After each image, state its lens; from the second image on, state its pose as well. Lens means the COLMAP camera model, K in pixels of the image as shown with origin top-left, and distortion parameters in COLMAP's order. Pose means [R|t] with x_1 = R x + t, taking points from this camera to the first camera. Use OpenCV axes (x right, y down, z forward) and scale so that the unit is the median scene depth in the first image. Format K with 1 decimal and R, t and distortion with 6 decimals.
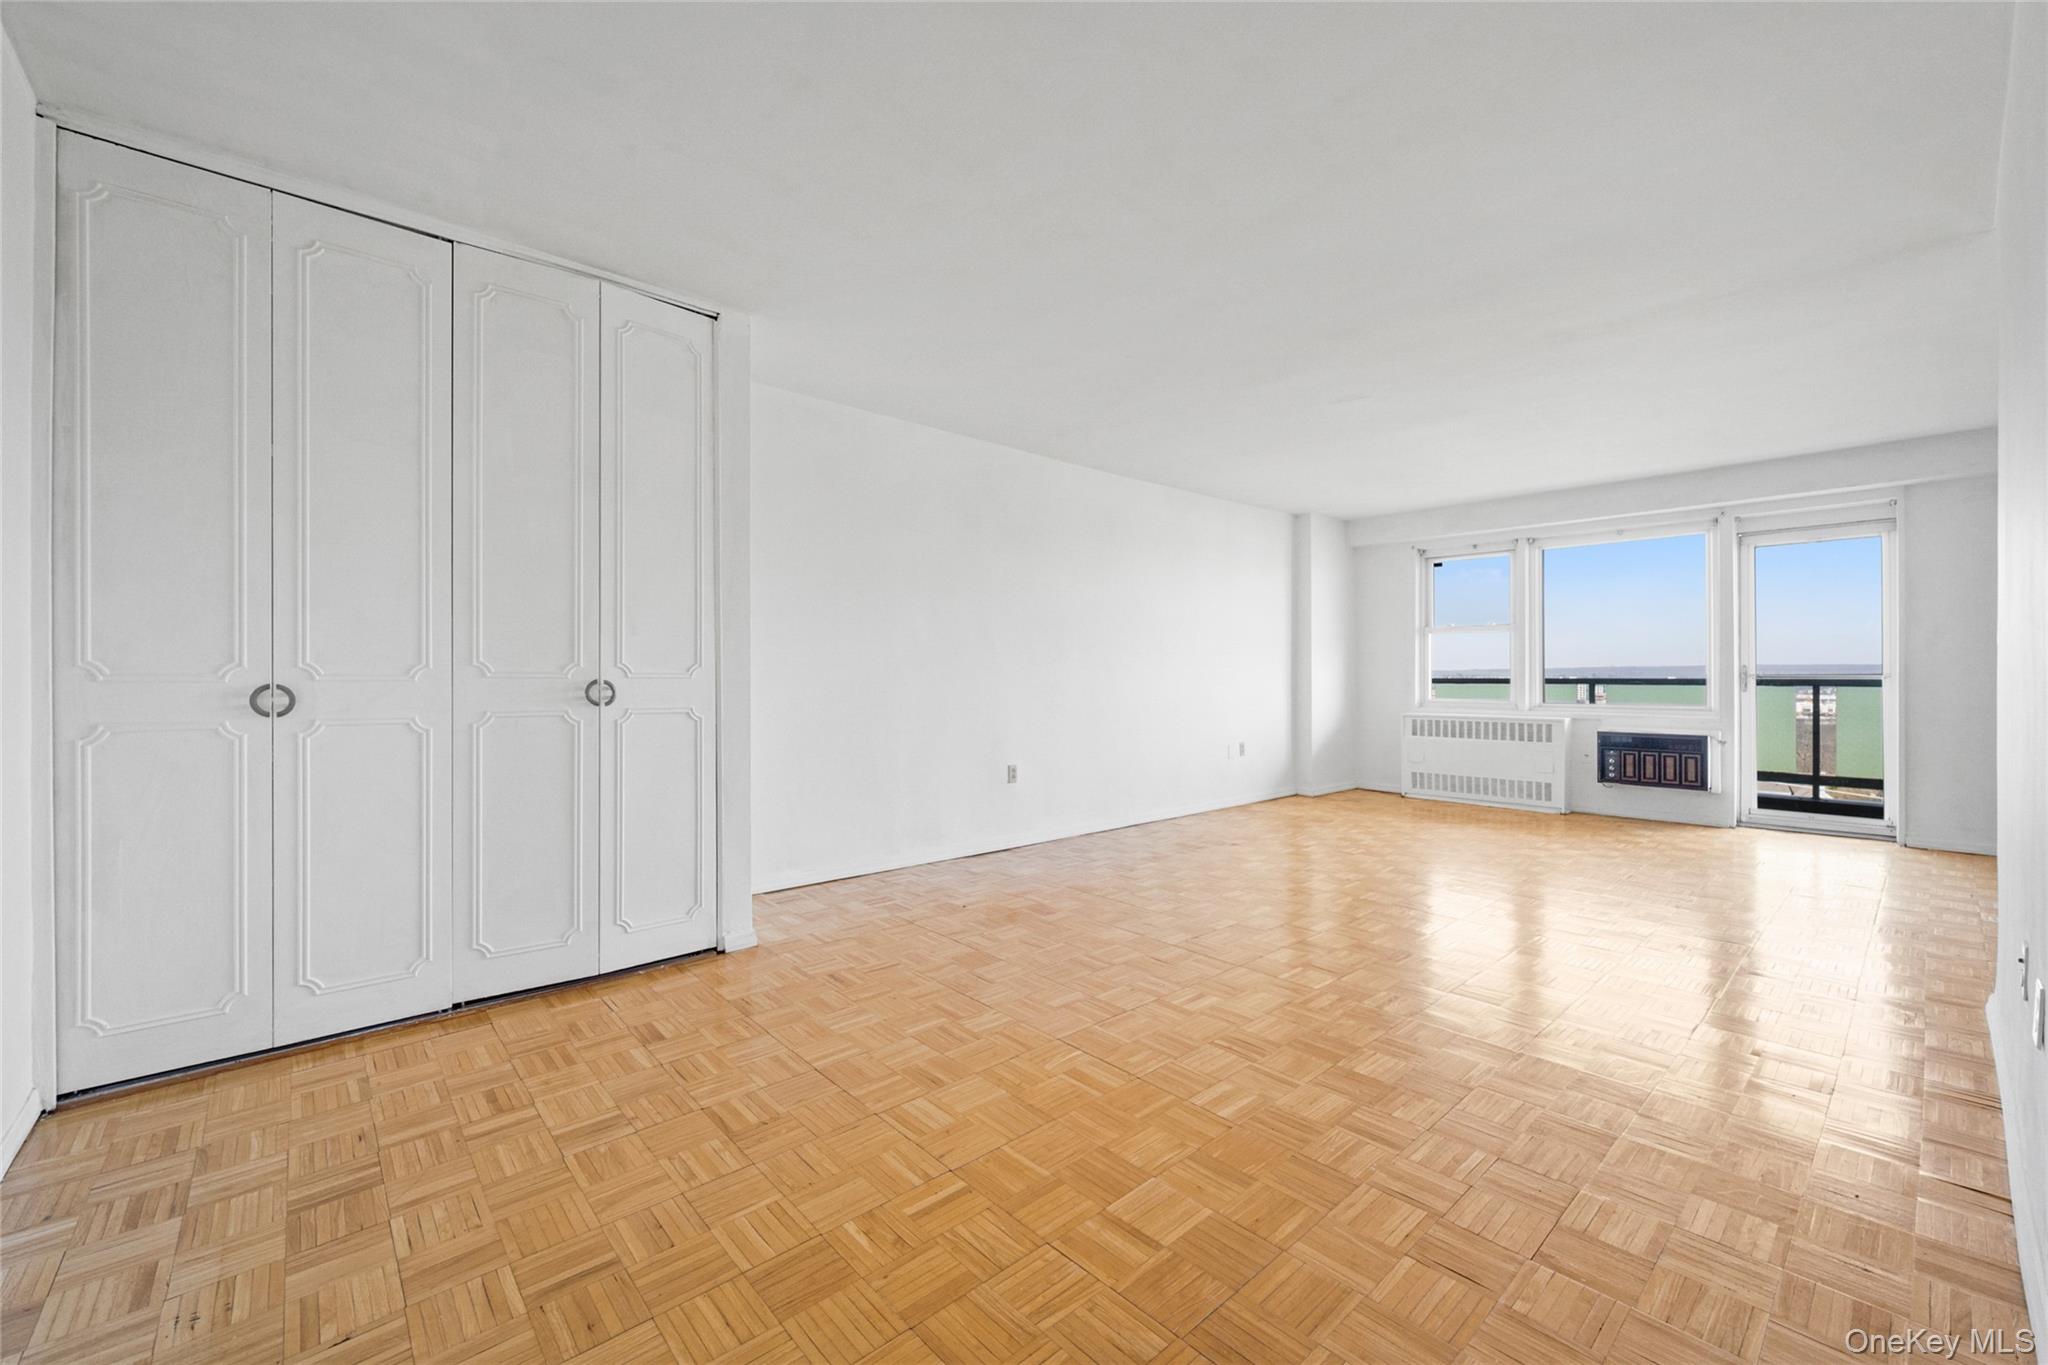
lens RADIAL K [[821.3, 0, 1009.9], [0, 821.3, 679.0], [0, 0, 1]] dist [-0.003744, 0.001474]
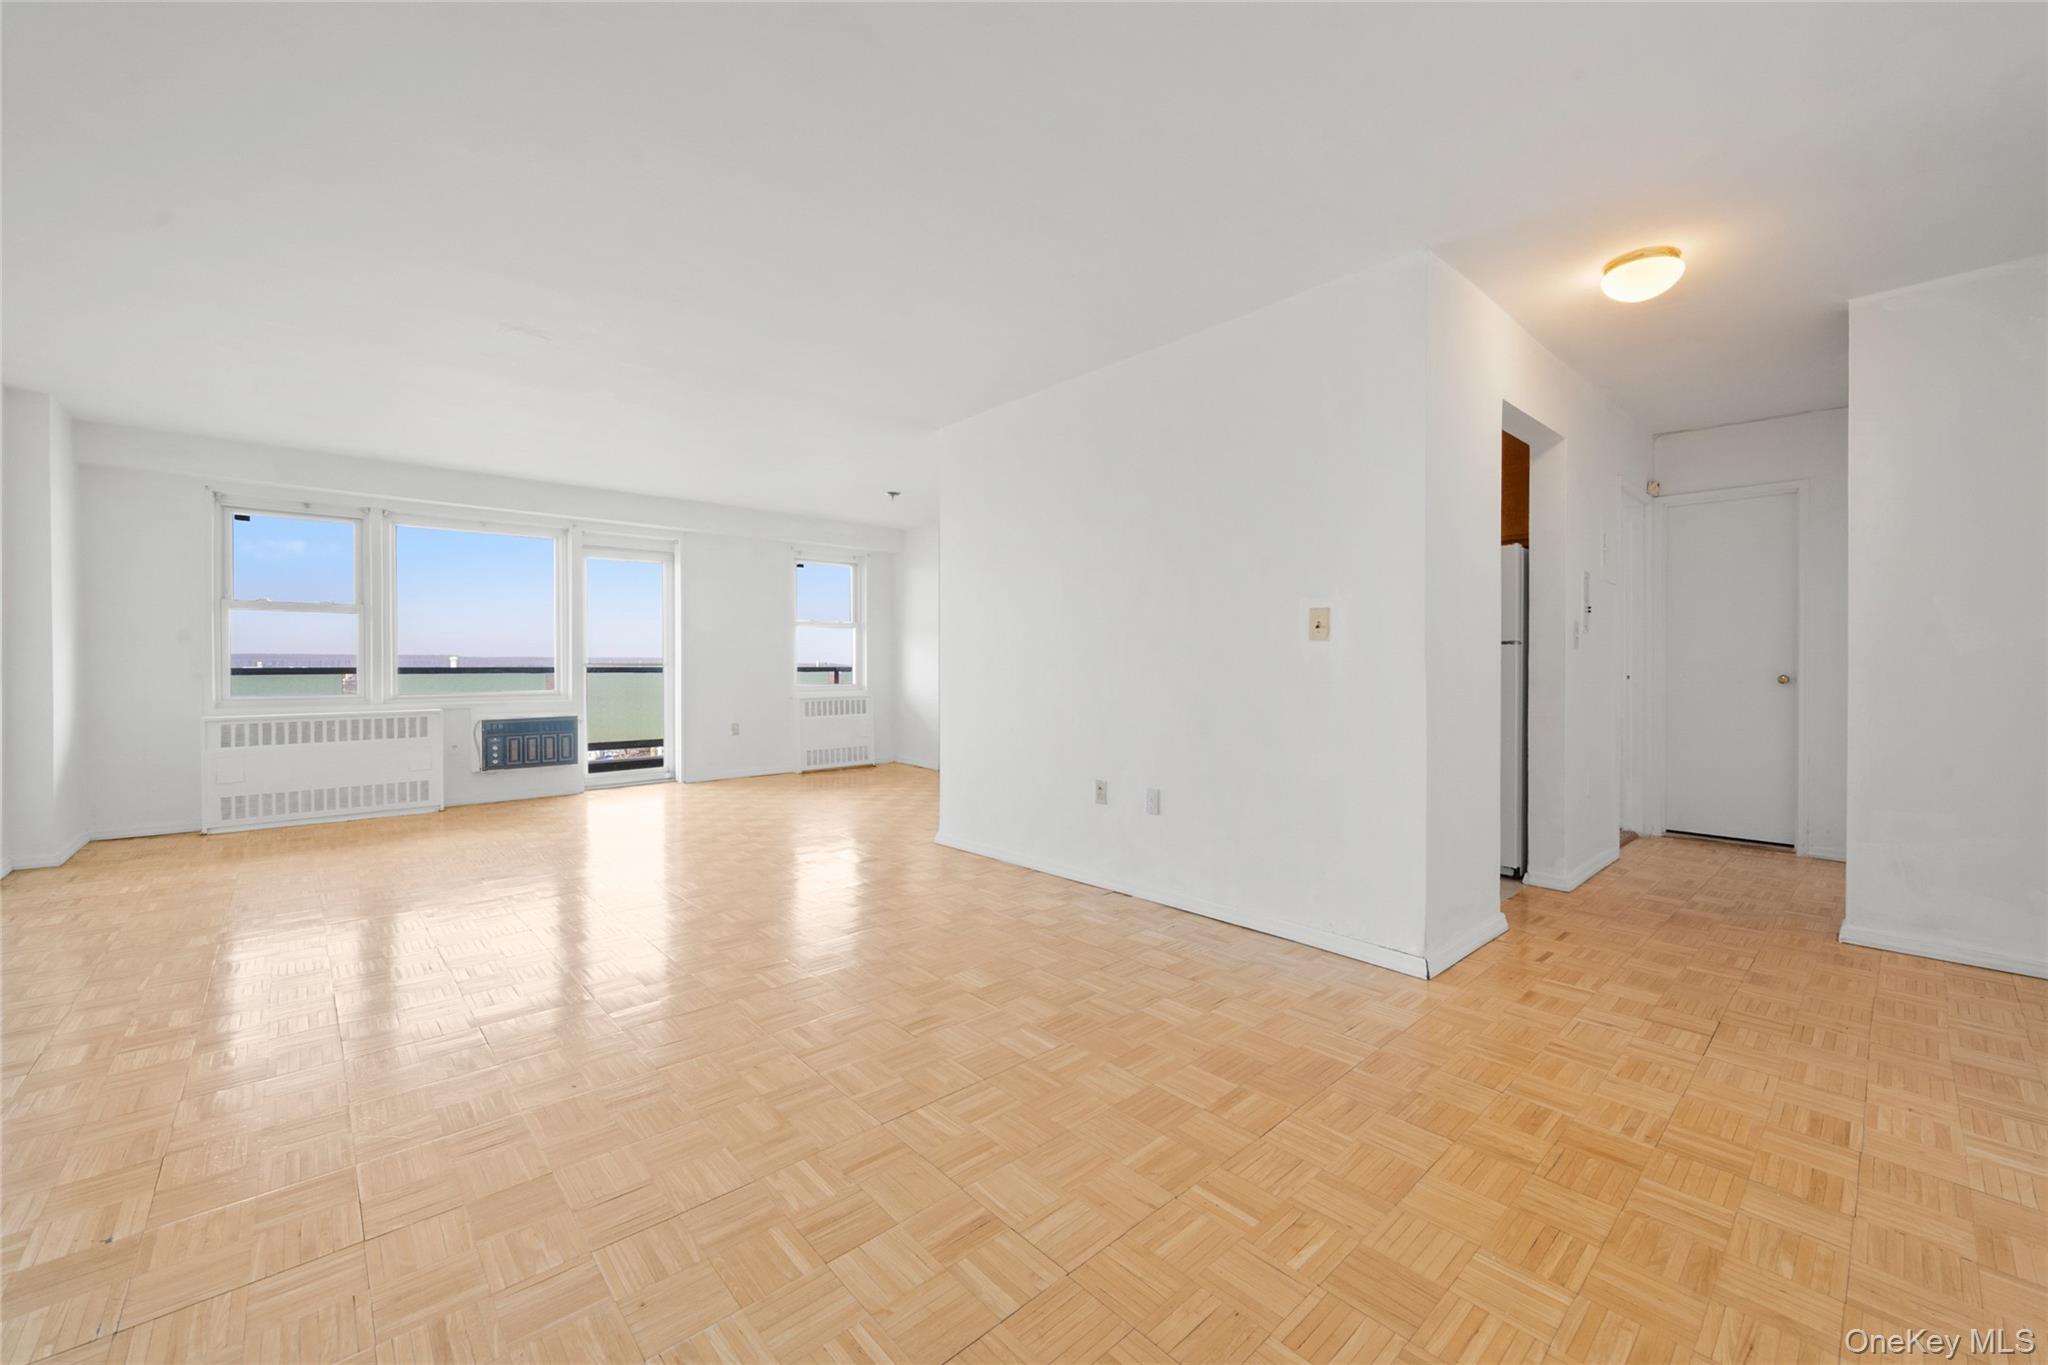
lens RADIAL K [[821.3, 0, 1030.1], [0, 821.3, 668.6], [0, 0, 1]] dist [-0.003744, 0.001474]
pose [[-0.020980, -0.007203, 0.999754, -0.298839], [0.006406, 0.999953, 0.007339, -0.002150], [-0.999759, 0.006558, -0.020933, 0.355629]]
